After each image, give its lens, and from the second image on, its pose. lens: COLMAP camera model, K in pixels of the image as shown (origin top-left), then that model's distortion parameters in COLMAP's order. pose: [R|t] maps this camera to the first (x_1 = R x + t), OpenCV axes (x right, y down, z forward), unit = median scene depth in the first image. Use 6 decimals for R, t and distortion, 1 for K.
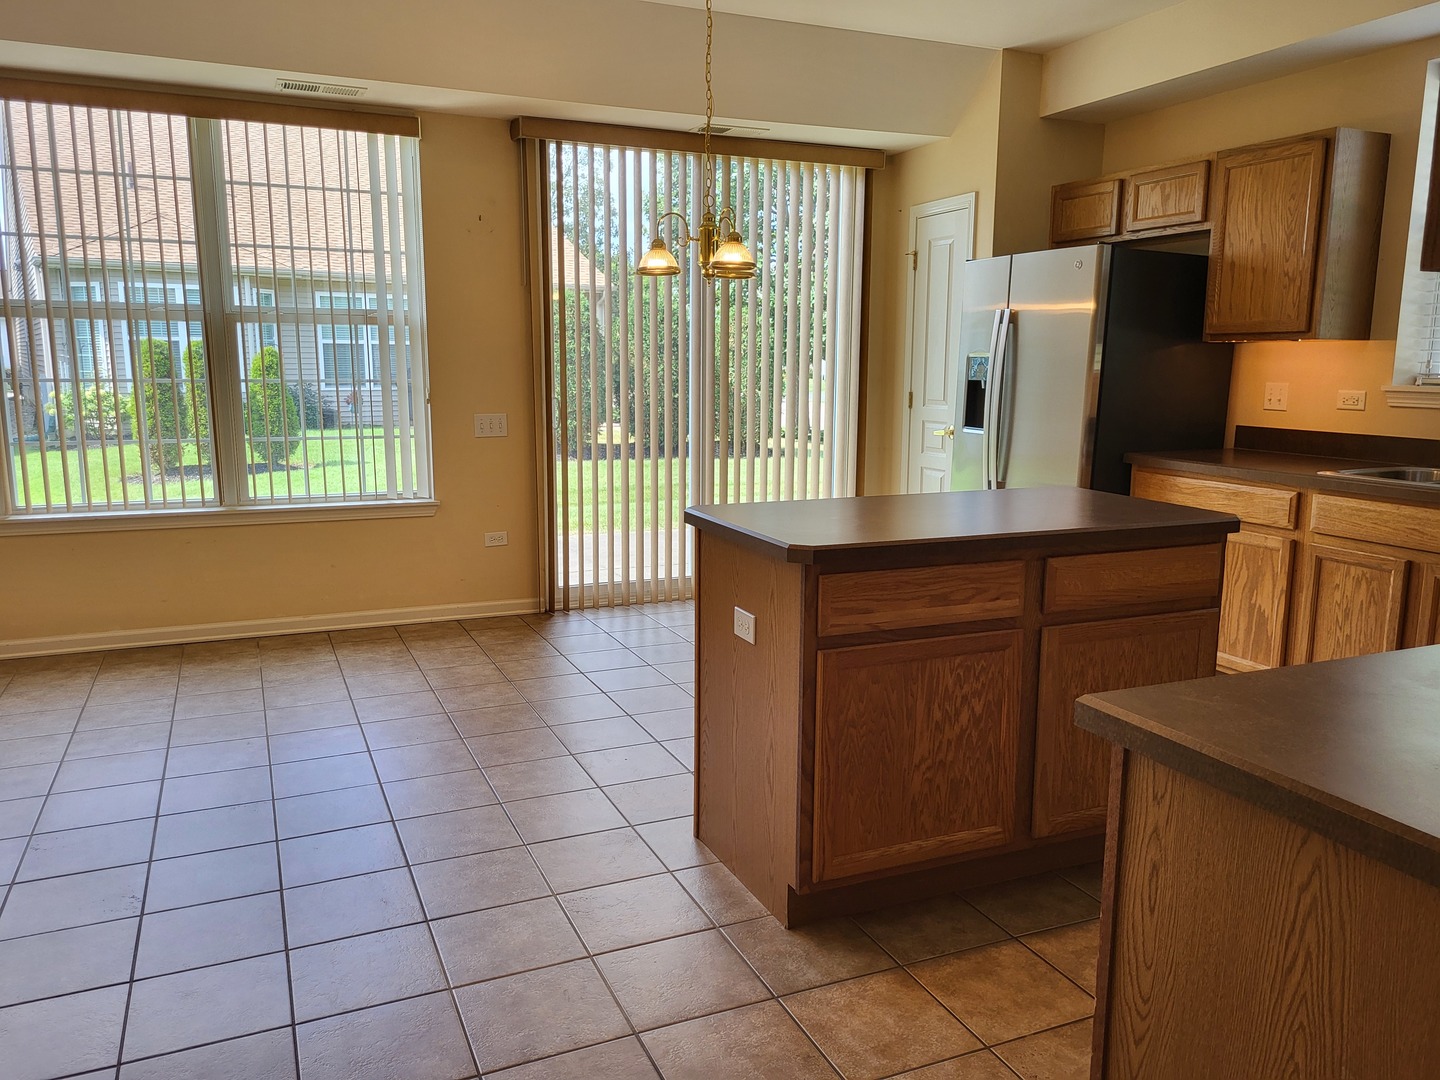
lens RADIAL K [[1091.4, 0, 724.5], [0, 1091.4, 544.2], [0, 0, 1]] dist [0.034569, -0.011226]
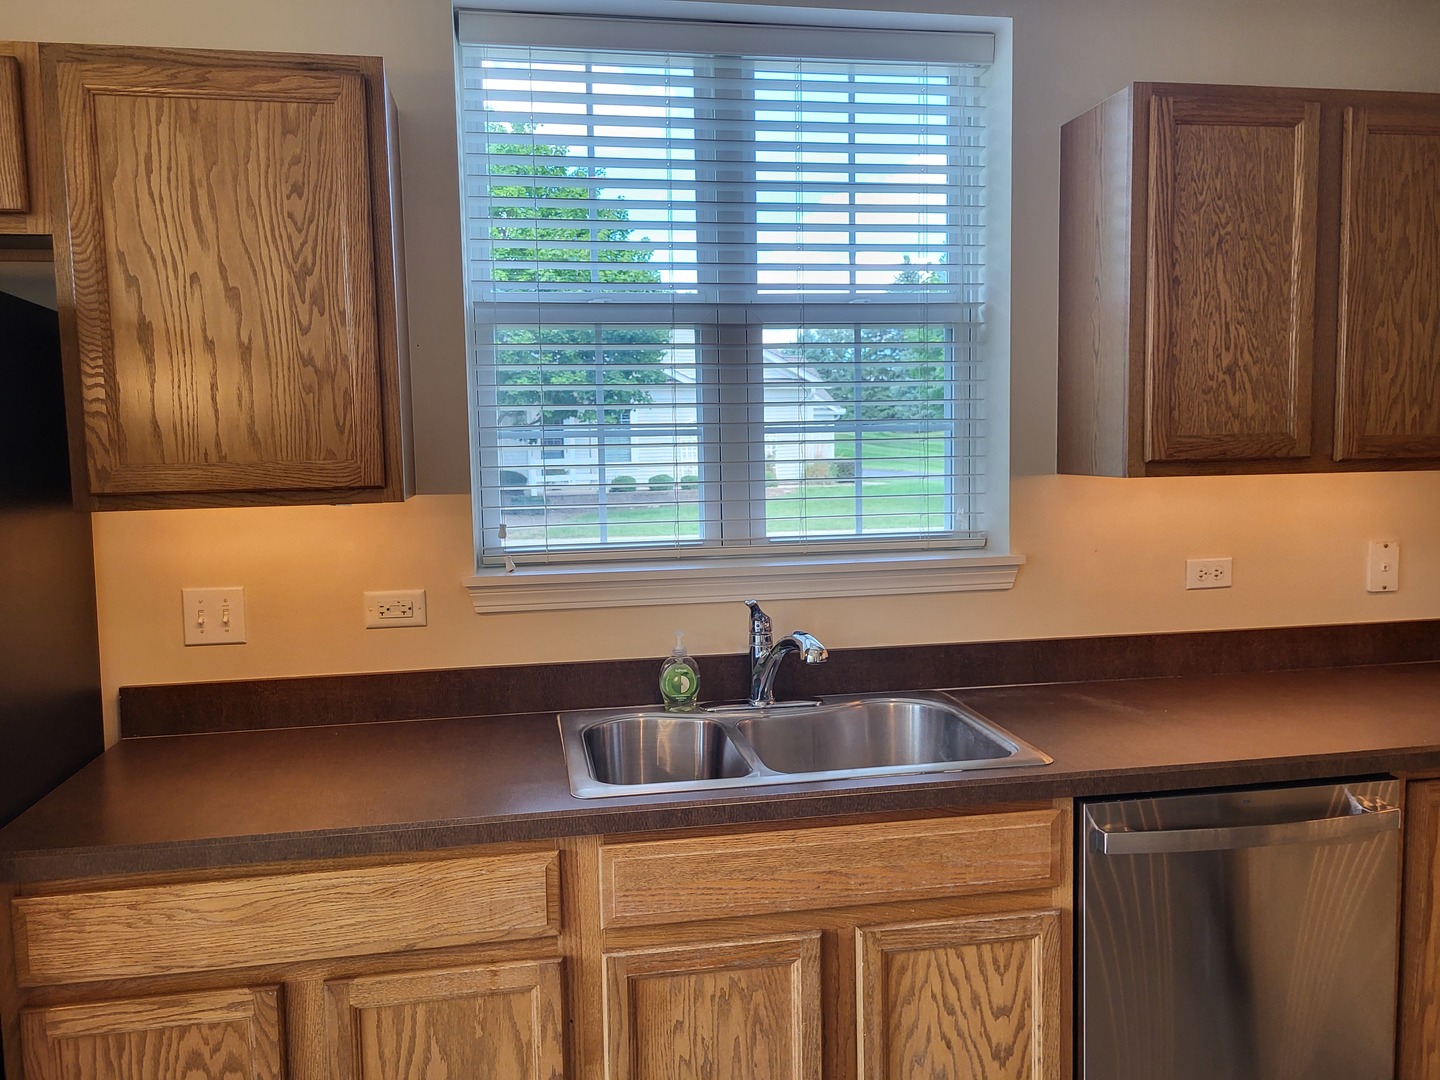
lens RADIAL K [[1091.4, 0, 713.6], [0, 1091.4, 528.3], [0, 0, 1]] dist [0.034569, -0.011226]
pose [[0.238496, -0.087942, 0.967154, 0.121774], [0.186306, 0.981537, 0.043307, -0.180756], [-0.953105, 0.169858, 0.250476, 0.804611]]
